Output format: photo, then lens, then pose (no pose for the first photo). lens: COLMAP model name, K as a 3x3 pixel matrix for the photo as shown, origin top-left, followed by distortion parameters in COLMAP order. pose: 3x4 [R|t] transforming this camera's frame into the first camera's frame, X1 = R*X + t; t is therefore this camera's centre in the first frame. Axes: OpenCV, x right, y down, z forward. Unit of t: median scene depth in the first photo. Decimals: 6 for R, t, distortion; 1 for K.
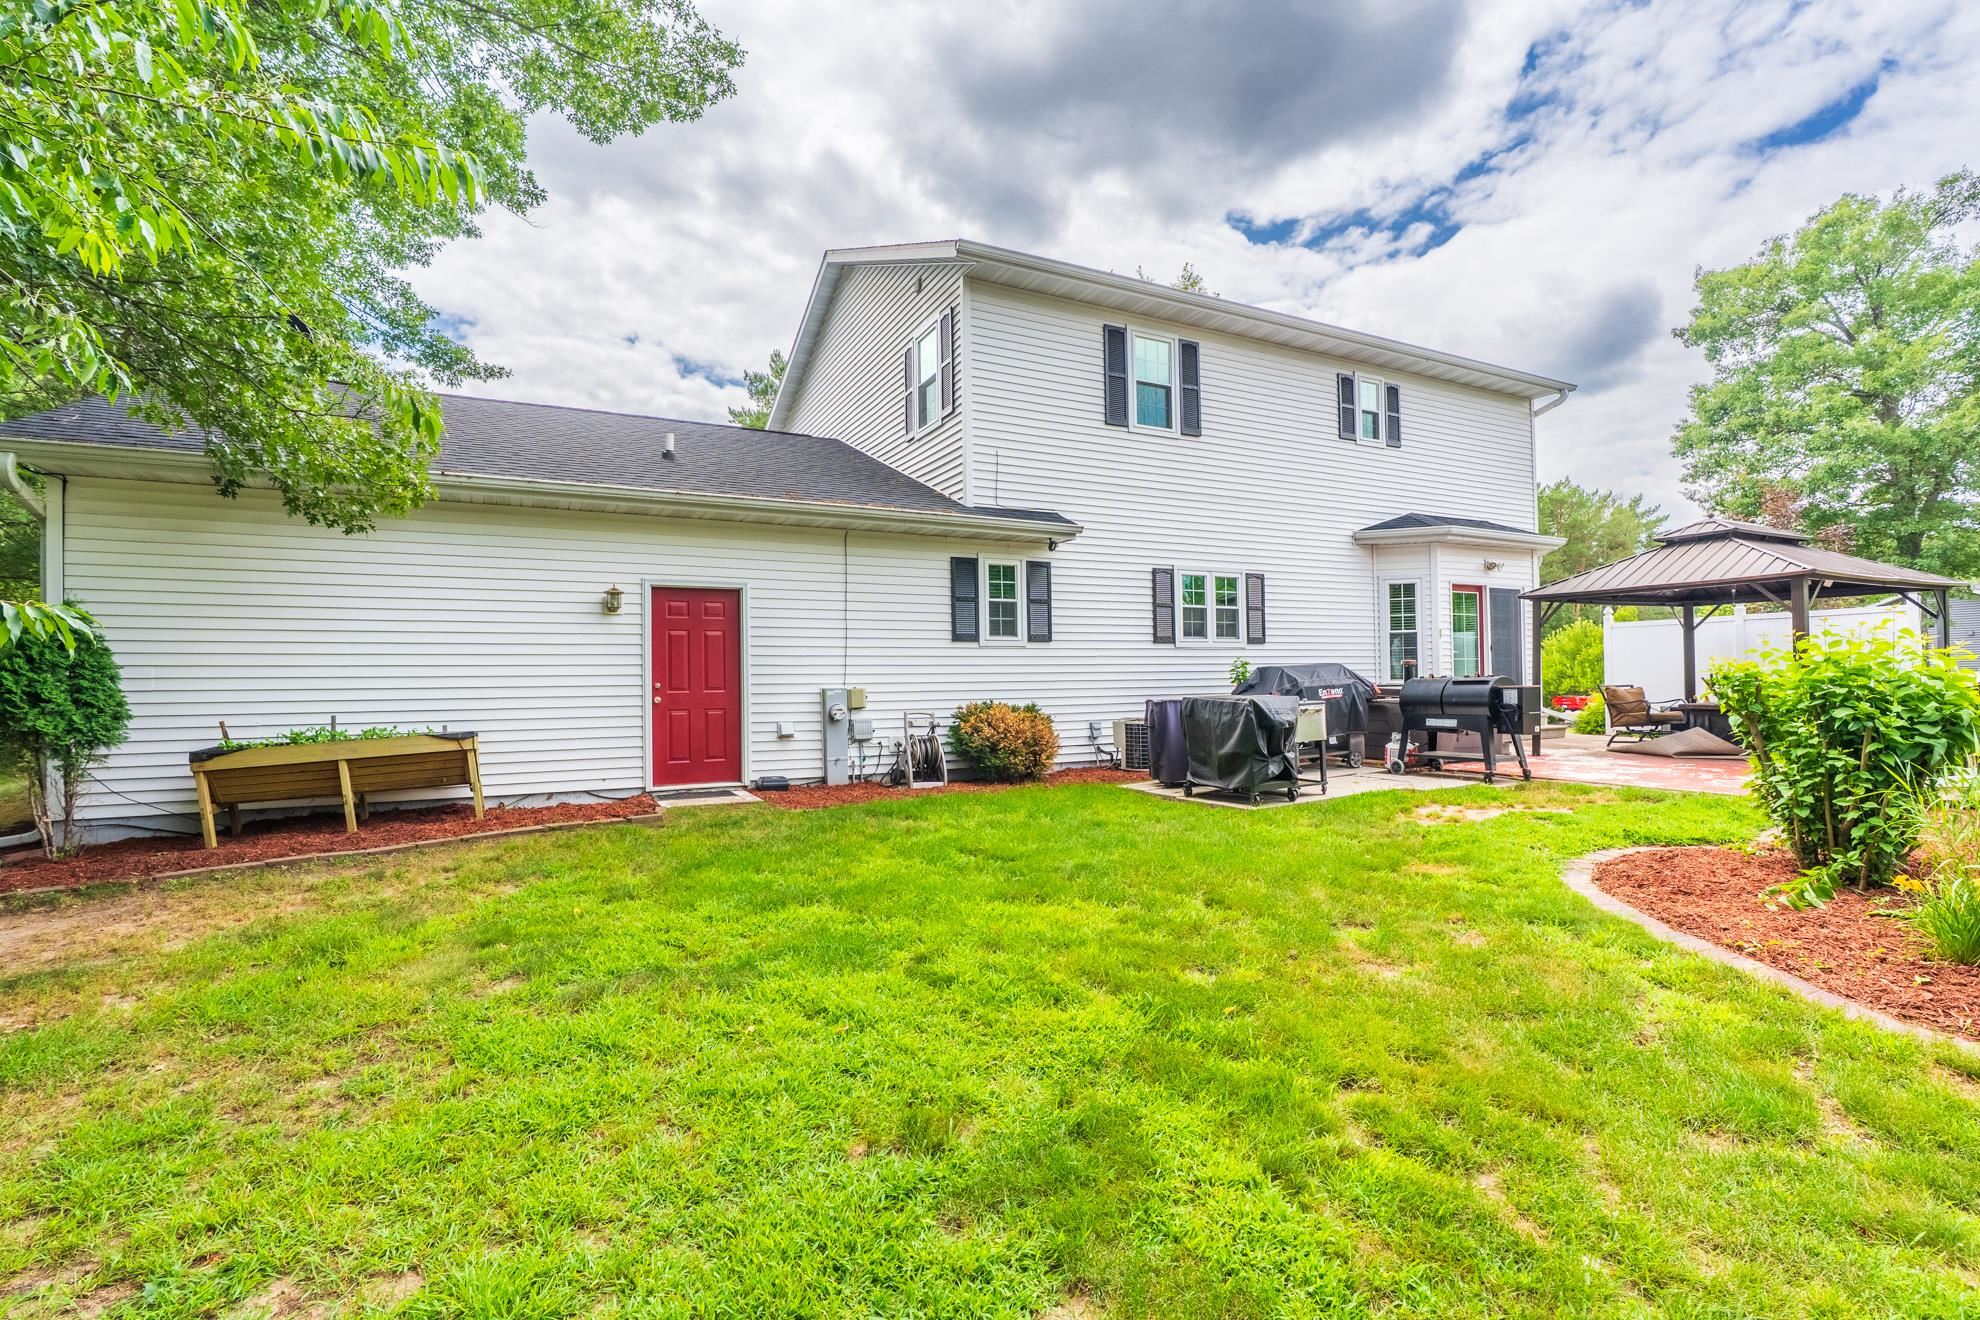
lens RADIAL K [[935.5, 0, 959.1], [0, 935.5, 668.8], [0, 0, 1]] dist [-0.002700, 0.000927]
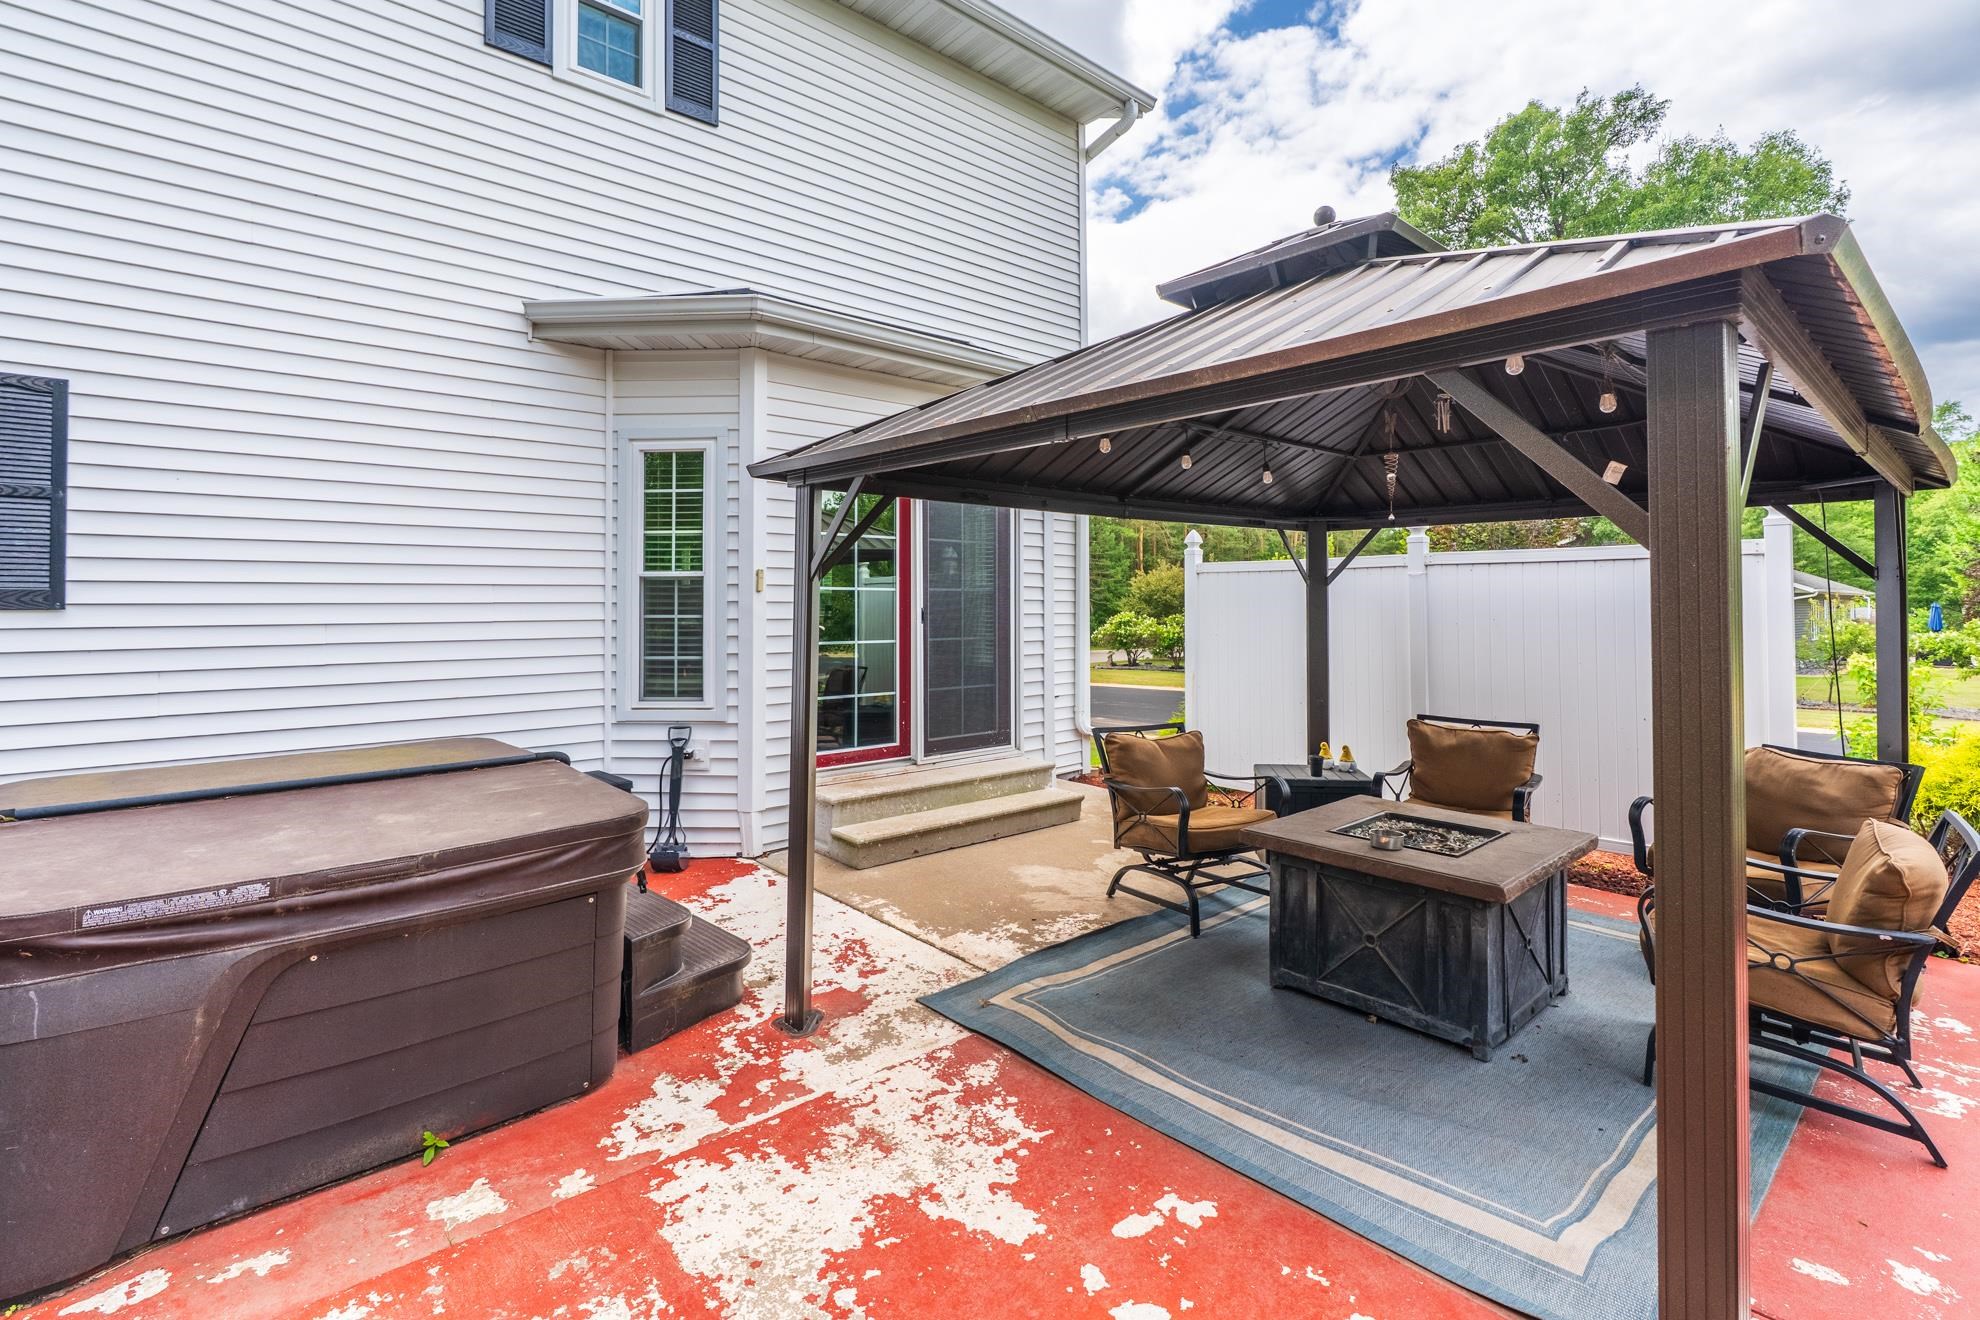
lens RADIAL K [[900.8, 0, 997.2], [0, 900.8, 635.0], [0, 0, 1]] dist [-0.019965, 0.000244]
pose [[0.969050, -0.000462, 0.246864, 0.510771], [-0.009013, 0.999265, 0.037250, -0.029701], [-0.246699, -0.038322, 0.968334, 0.602673]]
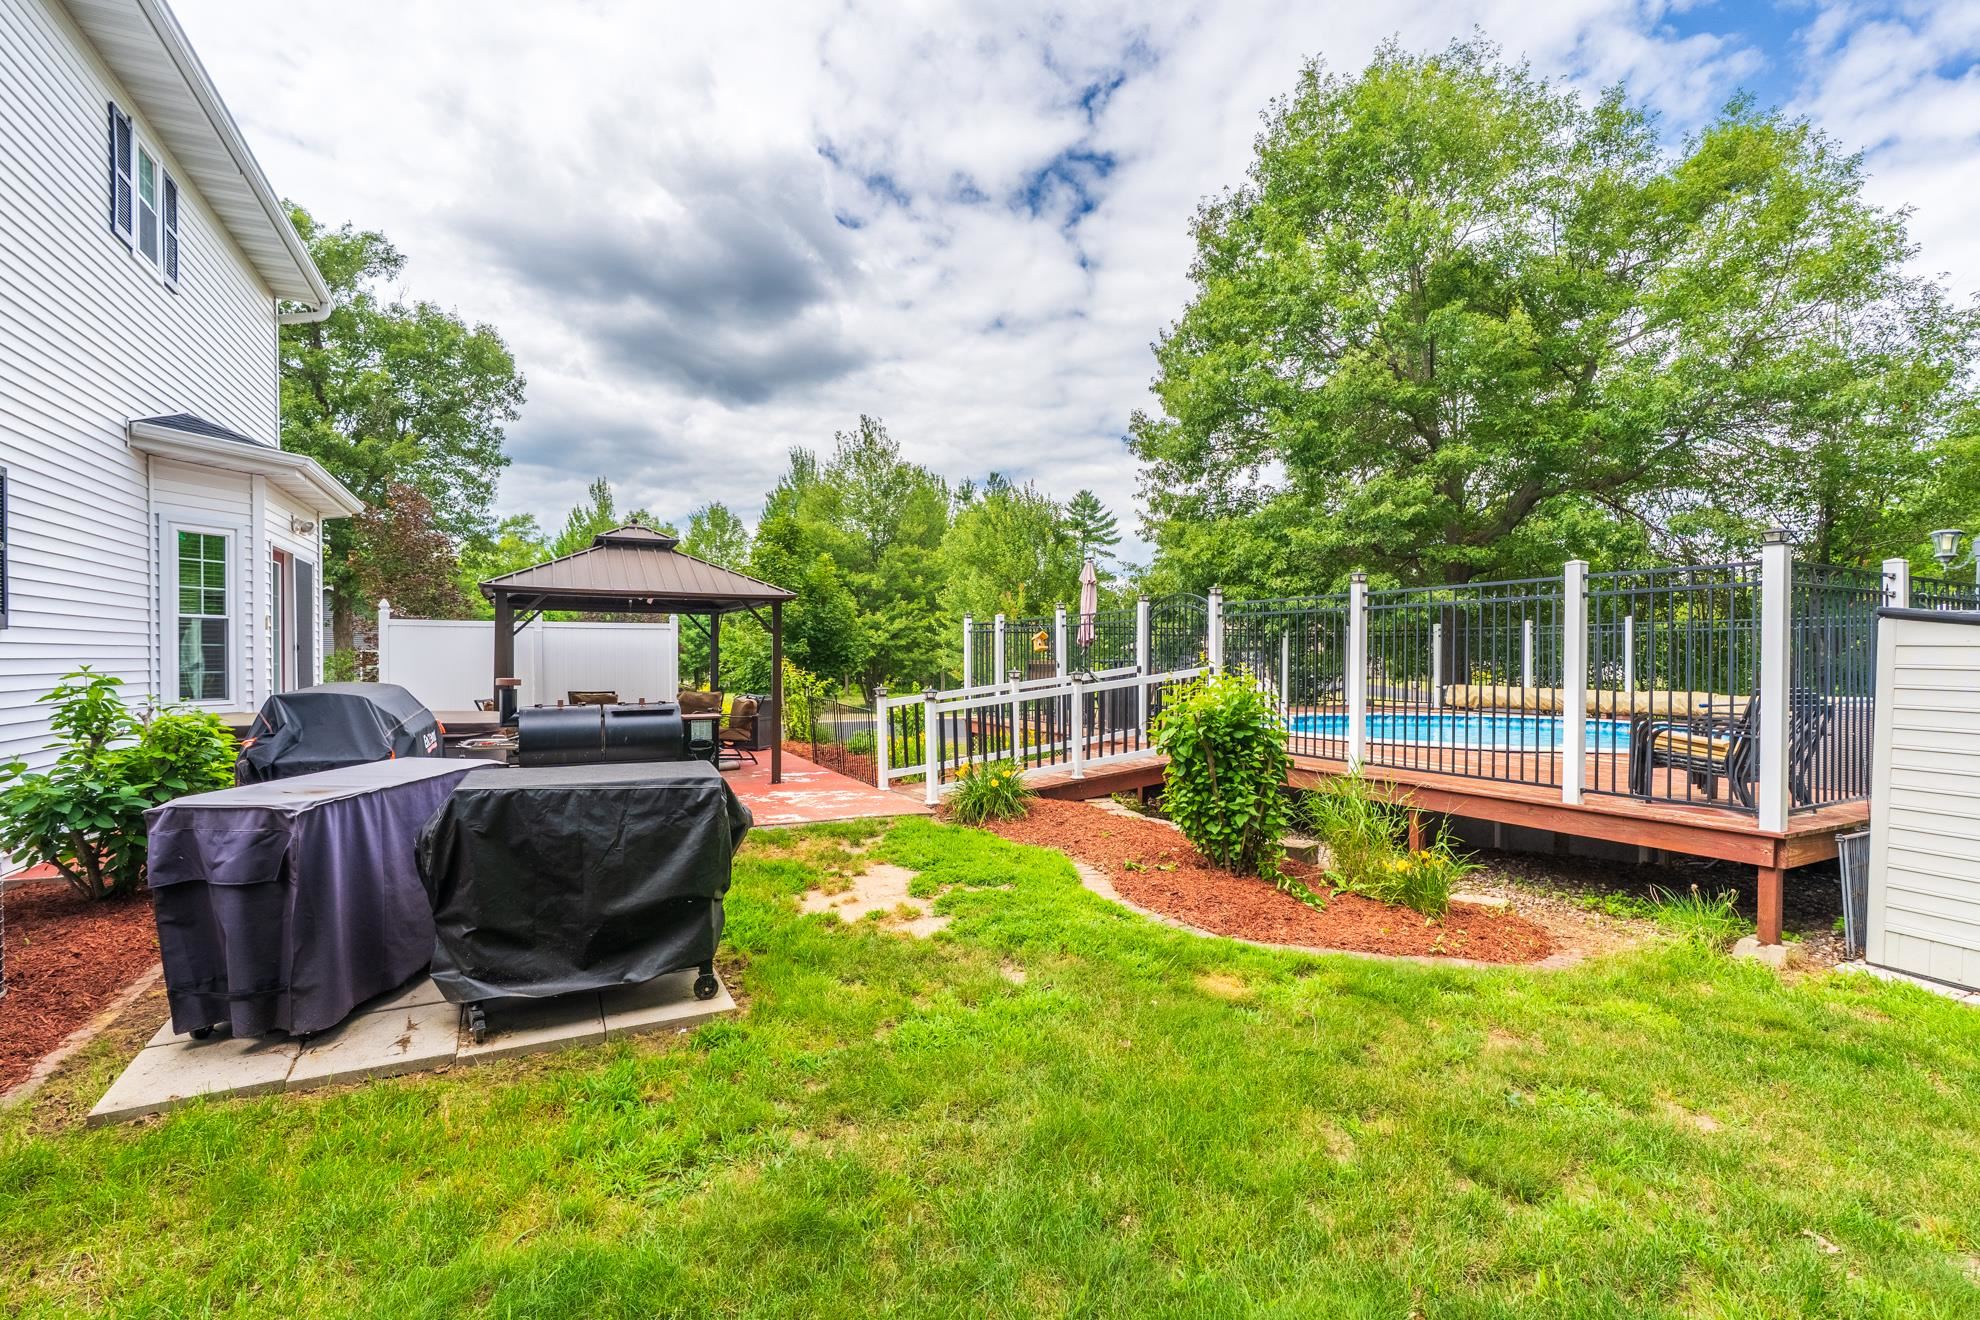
lens RADIAL K [[891.9, 0, 975.2], [0, 891.9, 658.4], [0, 0, 1]] dist [-0.003998, 0.000379]
pose [[0.013409, 0.014754, 0.999801, -0.066648], [-0.018603, 0.999722, -0.014503, -0.015038], [-0.999737, -0.018405, 0.013680, 0.513691]]
